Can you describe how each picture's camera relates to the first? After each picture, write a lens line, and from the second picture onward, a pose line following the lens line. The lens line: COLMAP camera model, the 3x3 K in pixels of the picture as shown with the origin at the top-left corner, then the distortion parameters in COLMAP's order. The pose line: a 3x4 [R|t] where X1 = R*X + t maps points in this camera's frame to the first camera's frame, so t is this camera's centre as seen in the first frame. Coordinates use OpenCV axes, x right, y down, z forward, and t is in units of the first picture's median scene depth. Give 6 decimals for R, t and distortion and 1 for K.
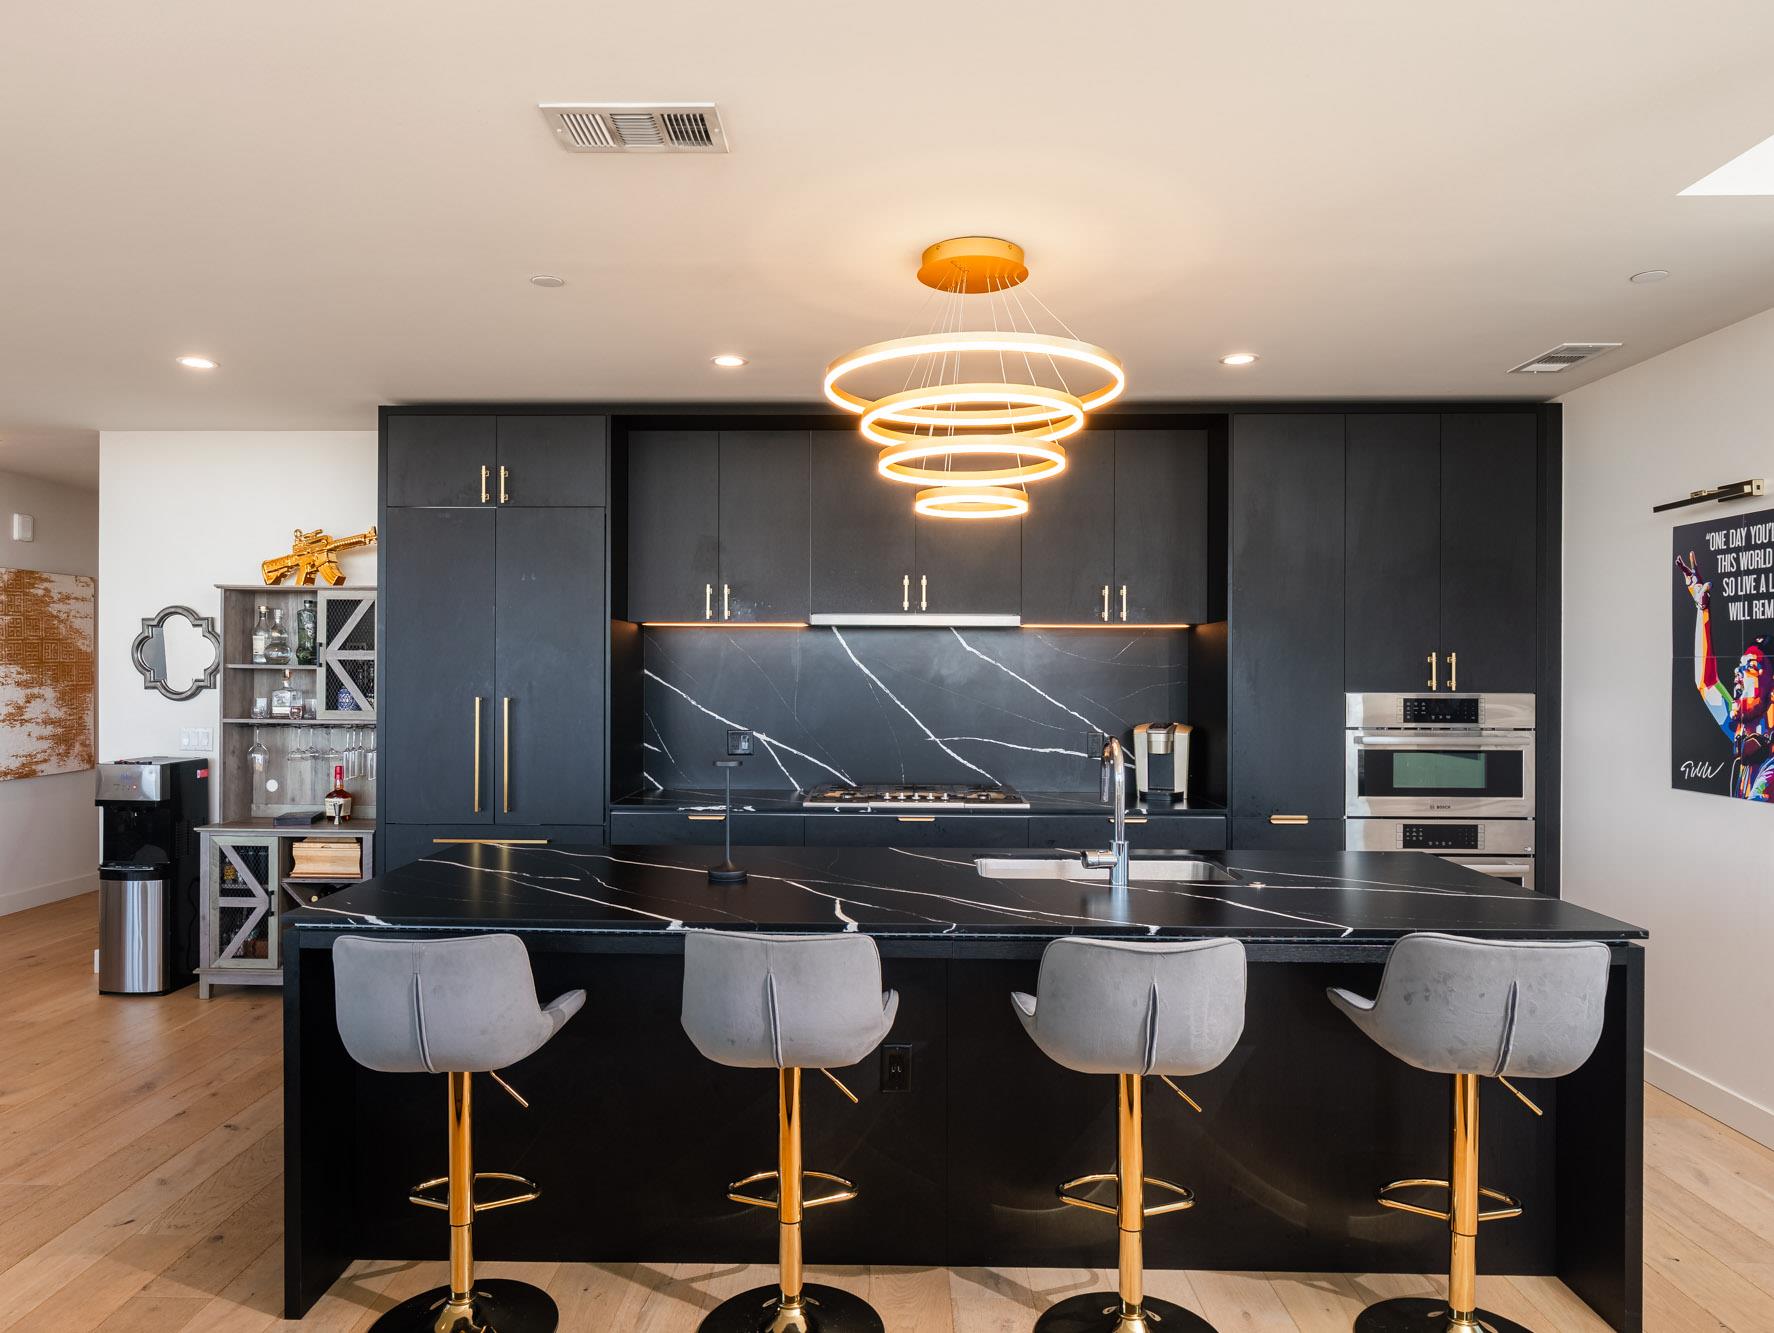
lens RADIAL K [[1123.0, 0, 858.5], [0, 1123.0, 675.2], [0, 0, 1]] dist [-0.000816, -0.006129]
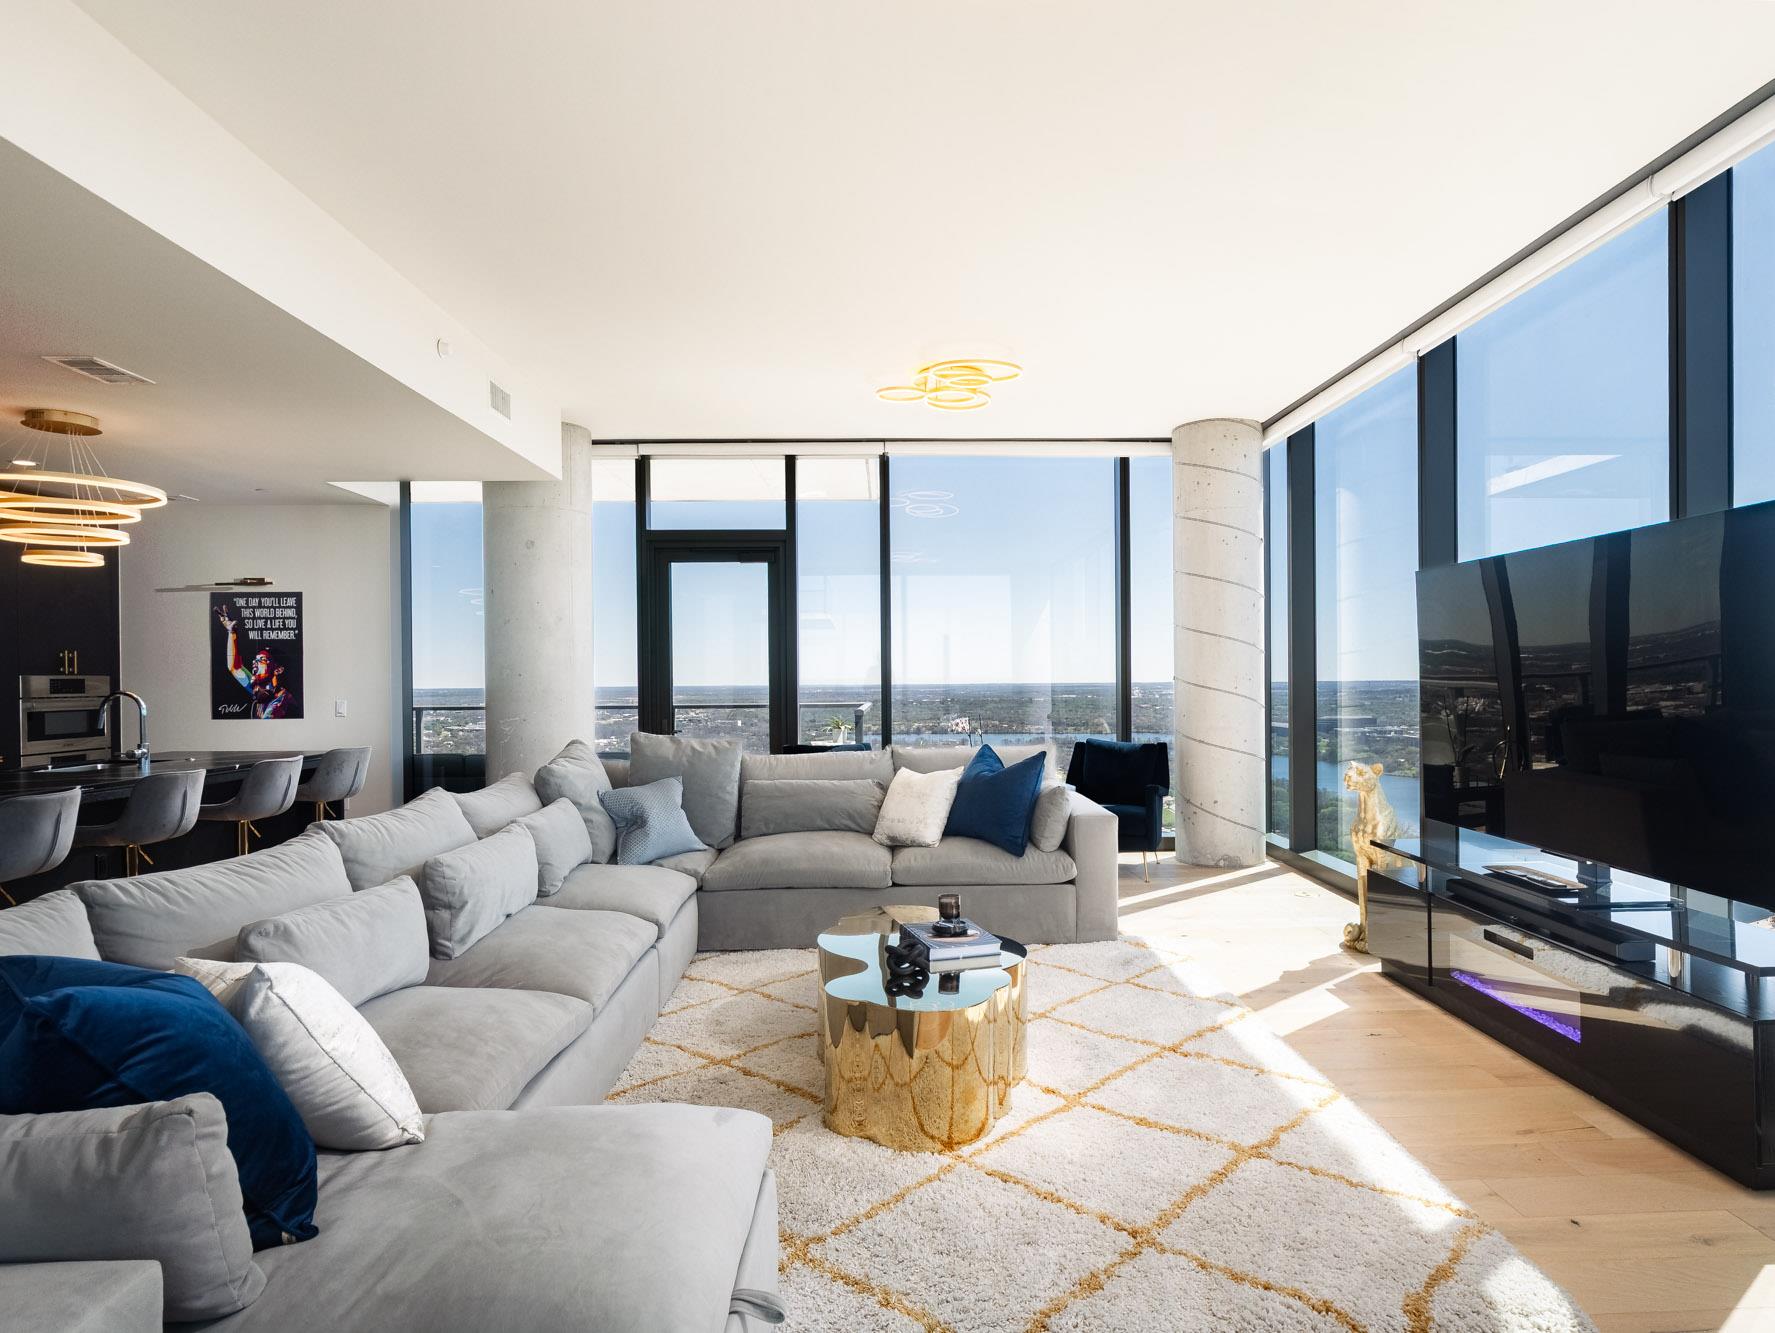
lens RADIAL K [[1035.6, 0, 898.0], [0, 1035.6, 692.9], [0, 0, 1]] dist [0.007443, 0.000549]
pose [[-0.054835, -0.015139, 0.998381, -0.998245], [0.011398, 0.999810, 0.015787, 0.029468], [-0.998430, 0.012246, -0.054652, -0.121772]]
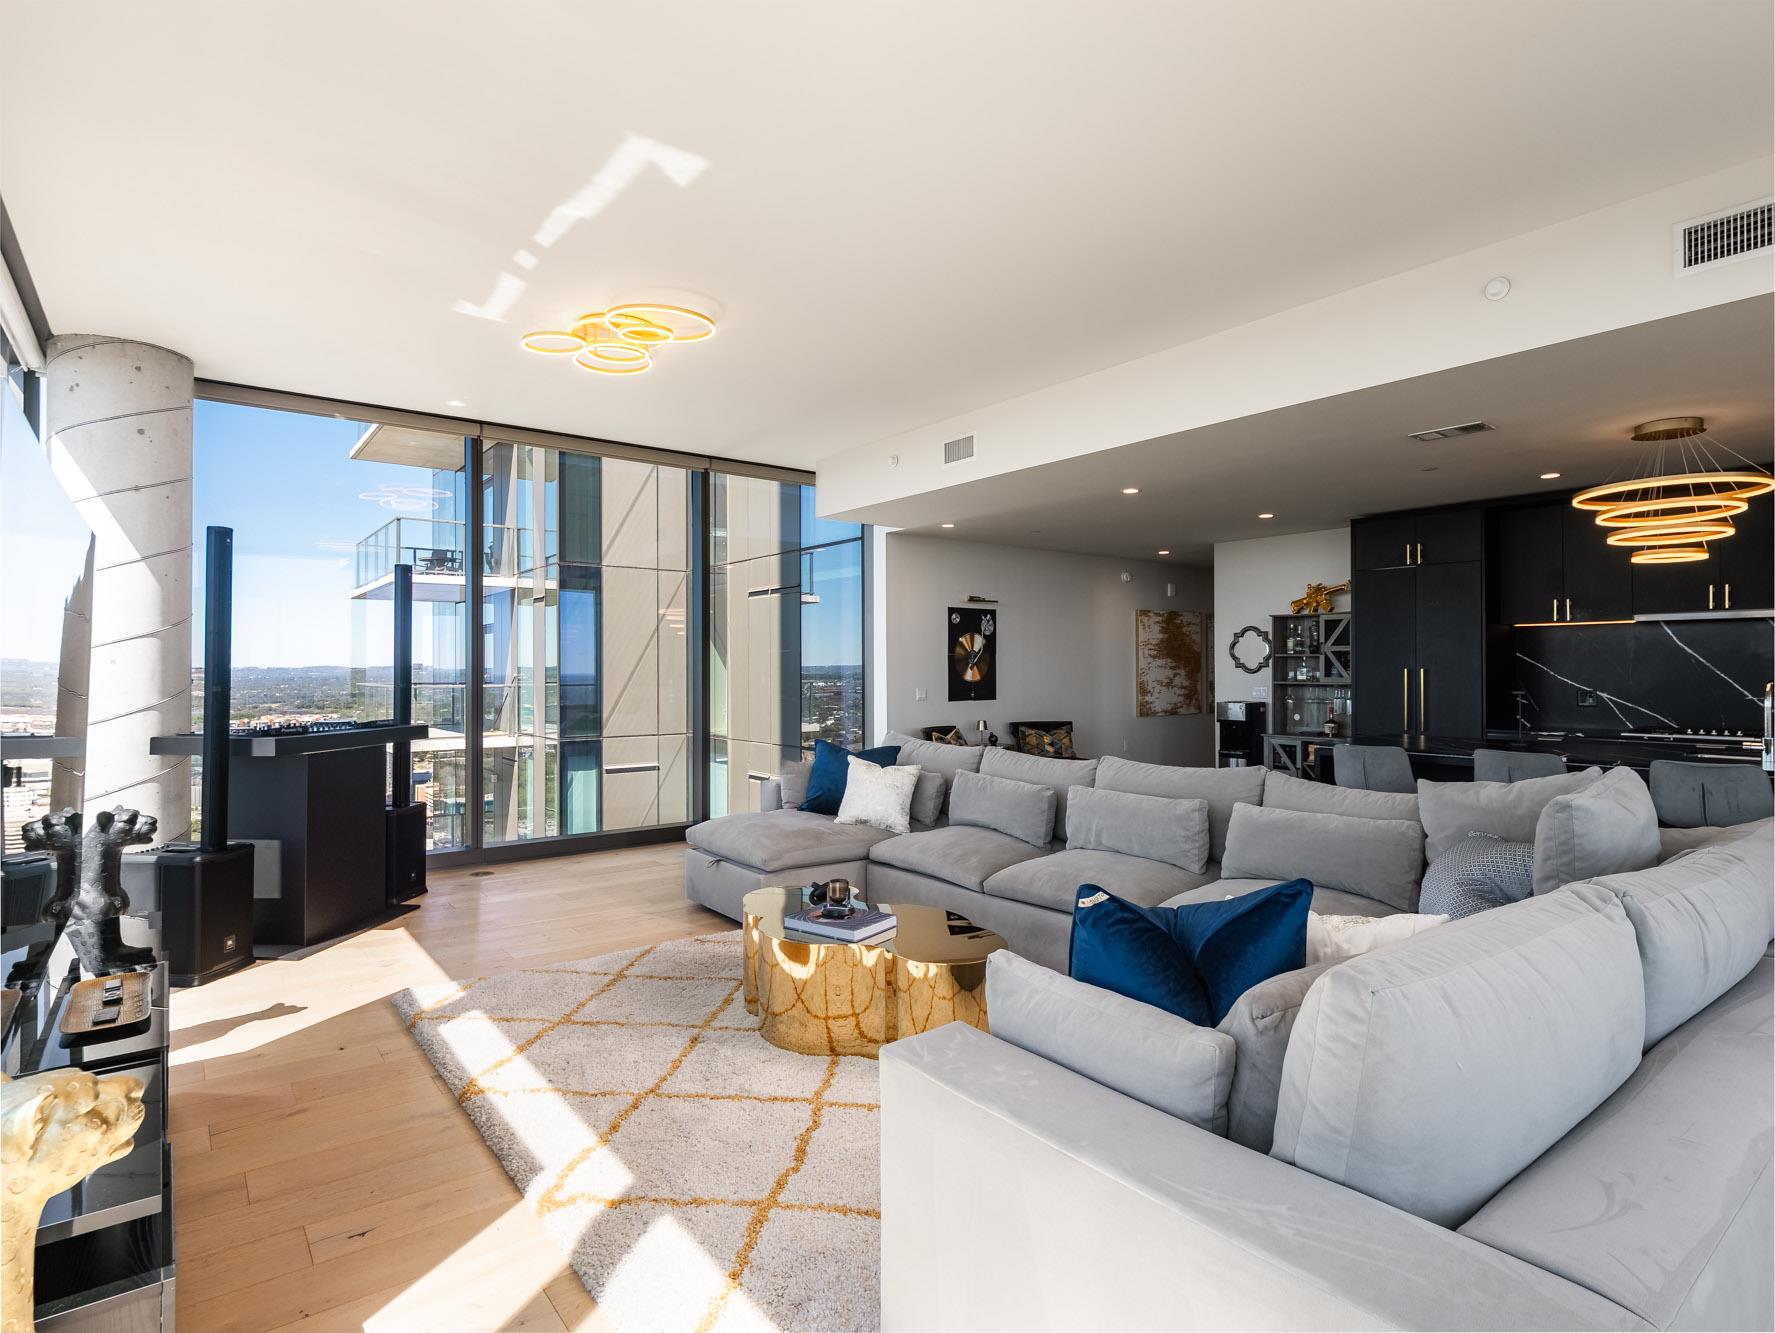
lens RADIAL K [[929.6, 0, 887.5], [0, 929.6, 666.5], [0, 0, 1]] dist [-0.031064, 0.015385]
pose [[0.641803, -0.009492, -0.766811, 0.272115], [0.003500, 0.999949, -0.009449, 0.026154], [0.766862, 0.003381, 0.641803, -0.620291]]
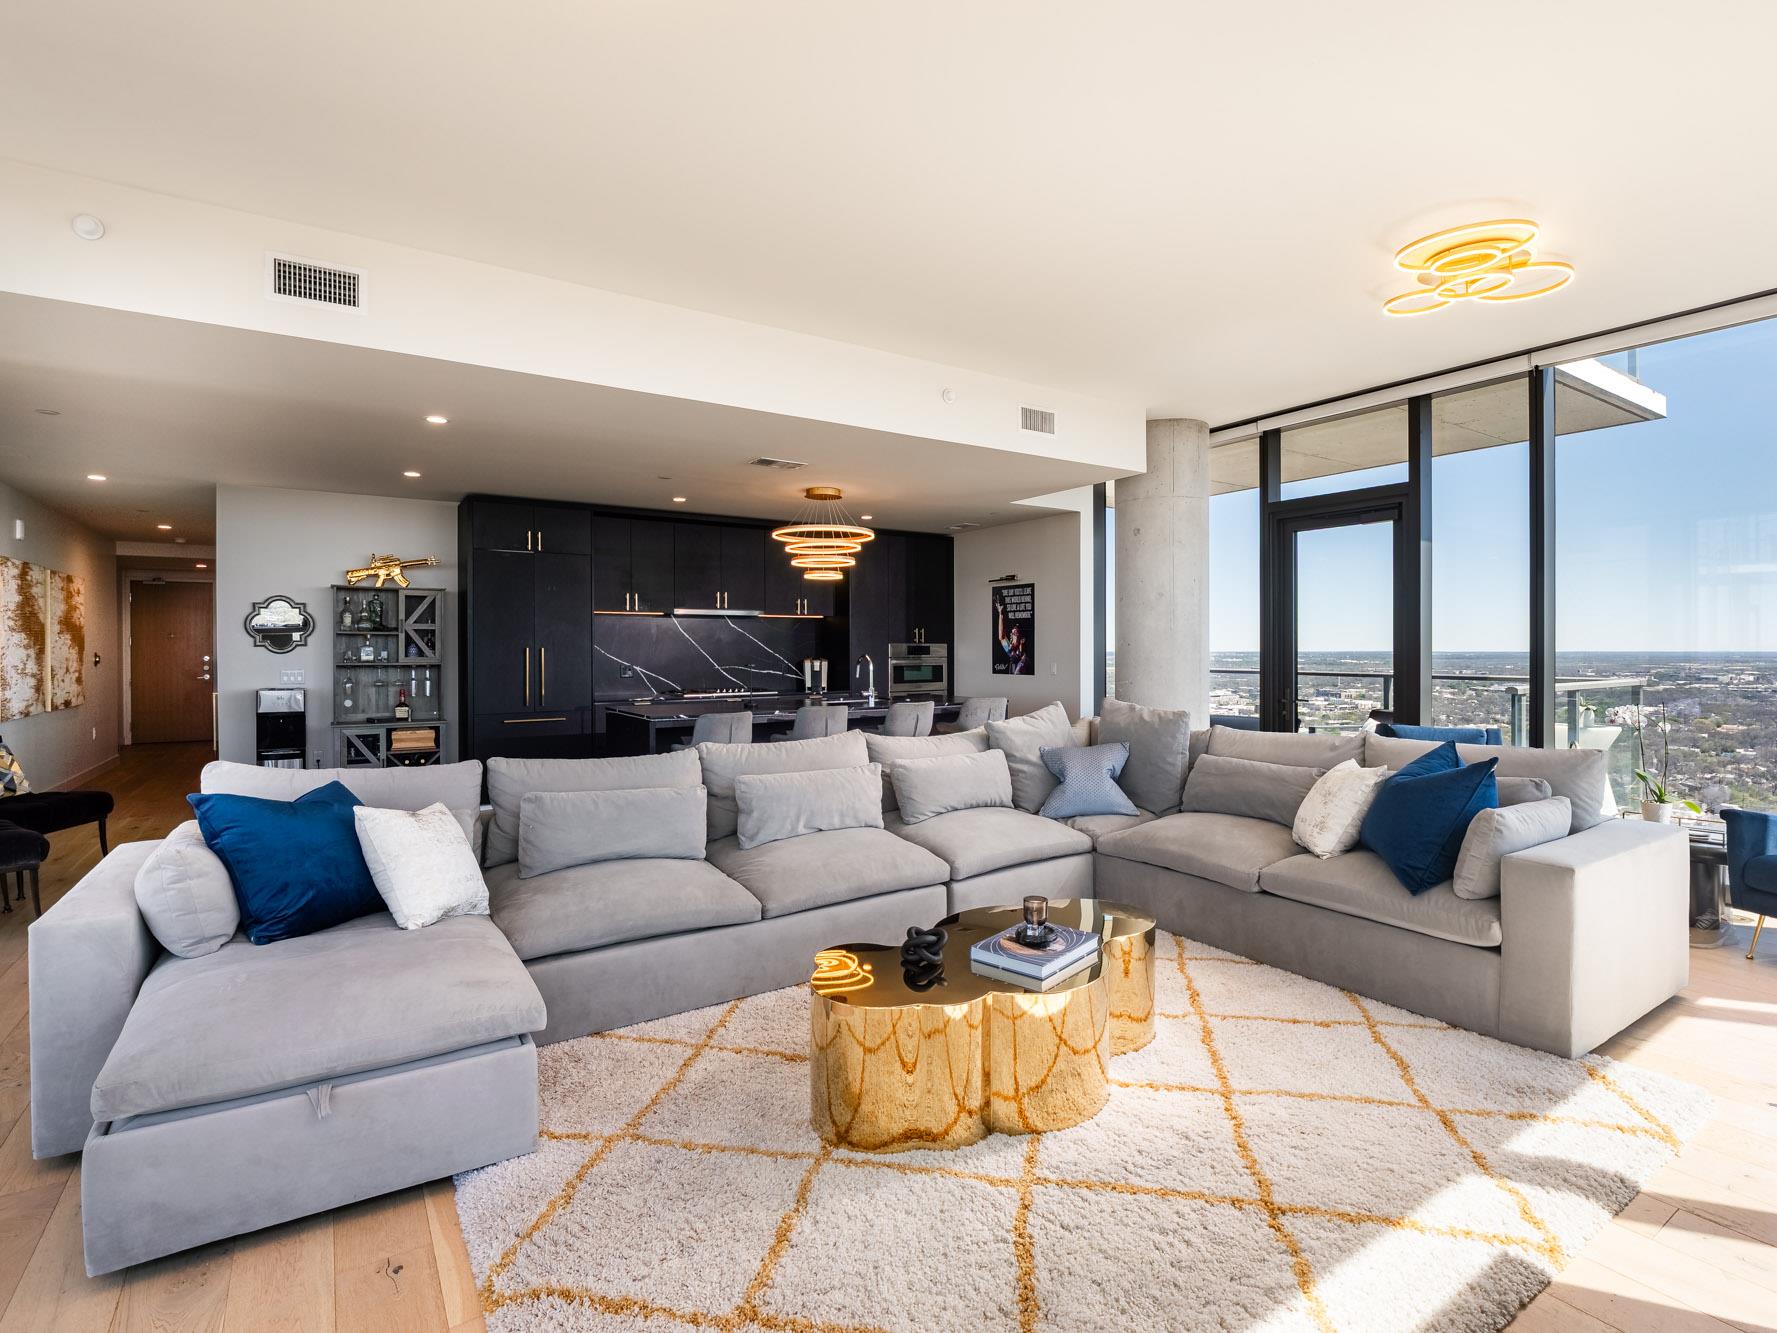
lens RADIAL K [[860.3, 0, 899.9], [0, 860.3, 661.5], [0, 0, 1]] dist [-0.002968, -0.003005]
pose [[0.815709, -0.015430, 0.578257, -0.651200], [0.008130, 0.999851, 0.015211, 0.024813], [-0.578405, -0.007707, 0.815713, -0.594271]]
